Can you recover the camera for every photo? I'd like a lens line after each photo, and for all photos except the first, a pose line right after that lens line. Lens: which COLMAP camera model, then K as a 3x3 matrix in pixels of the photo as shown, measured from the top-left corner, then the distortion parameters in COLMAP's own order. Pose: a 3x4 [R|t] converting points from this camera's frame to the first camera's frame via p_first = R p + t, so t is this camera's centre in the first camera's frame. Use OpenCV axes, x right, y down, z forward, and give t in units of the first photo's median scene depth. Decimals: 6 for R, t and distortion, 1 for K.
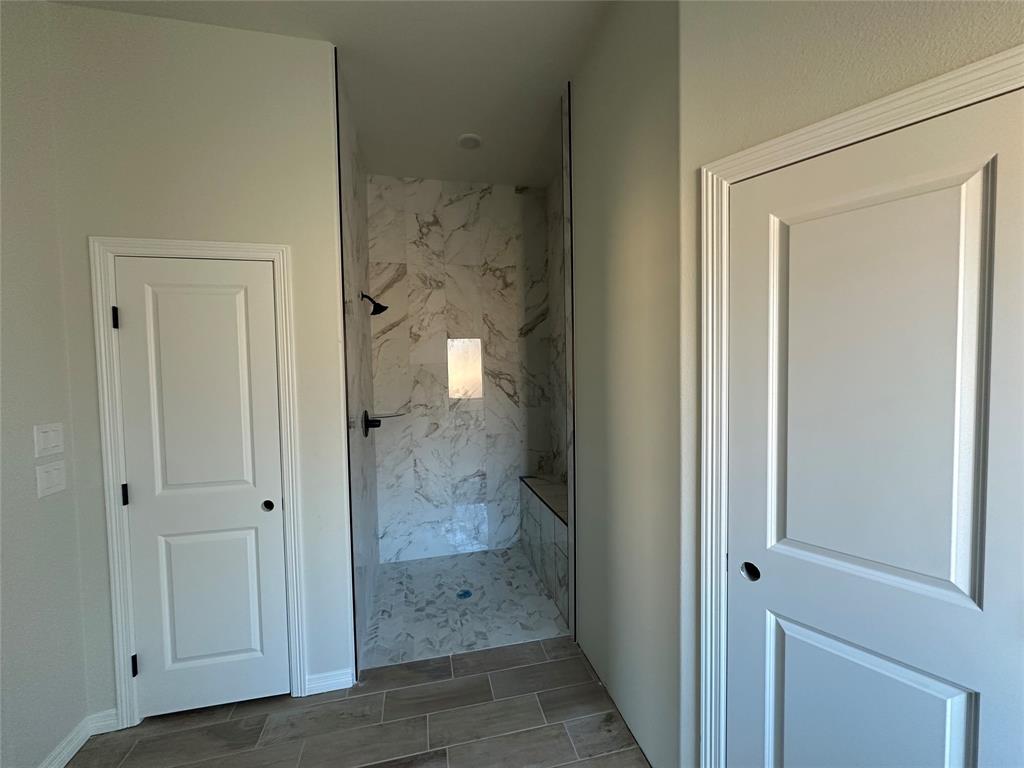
lens RADIAL K [[408.1, 0, 510.6], [0, 408.1, 384.3], [0, 0, 1]] dist [-0.004184, 0.000238]
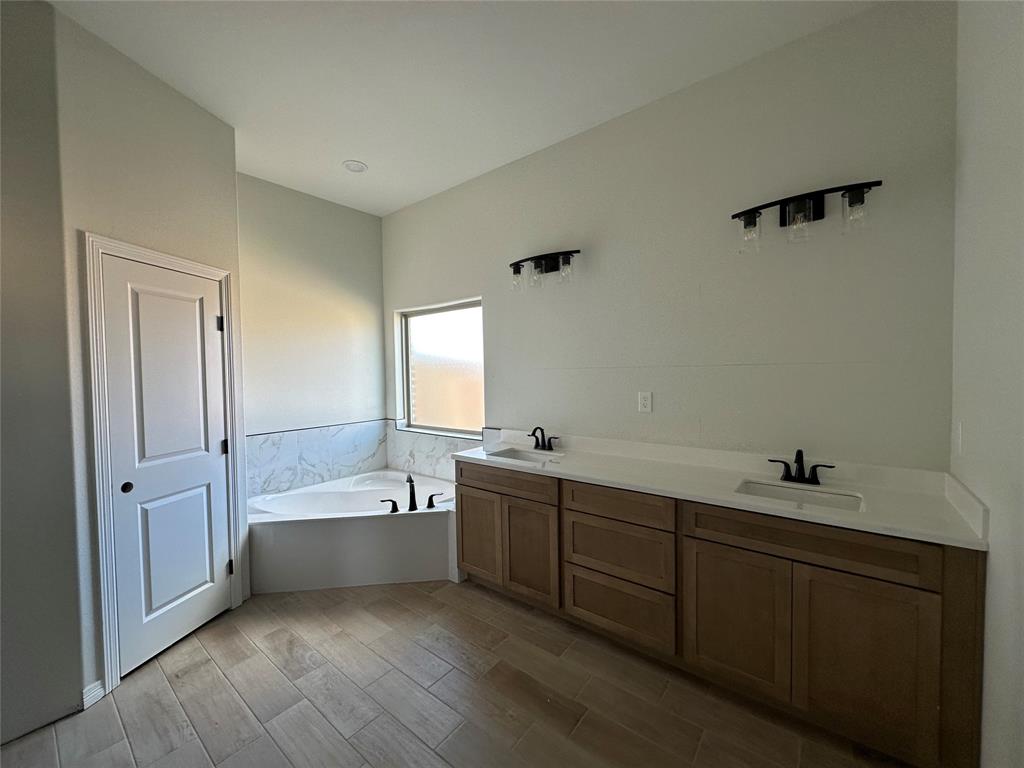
lens RADIAL K [[408.1, 0, 510.6], [0, 408.1, 384.3], [0, 0, 1]] dist [-0.004184, 0.000238]
pose [[-0.623506, 0.001105, 0.781817, -1.836451], [0.054237, 0.997651, 0.041844, 0.051743], [-0.779935, 0.068493, -0.622102, 0.830473]]
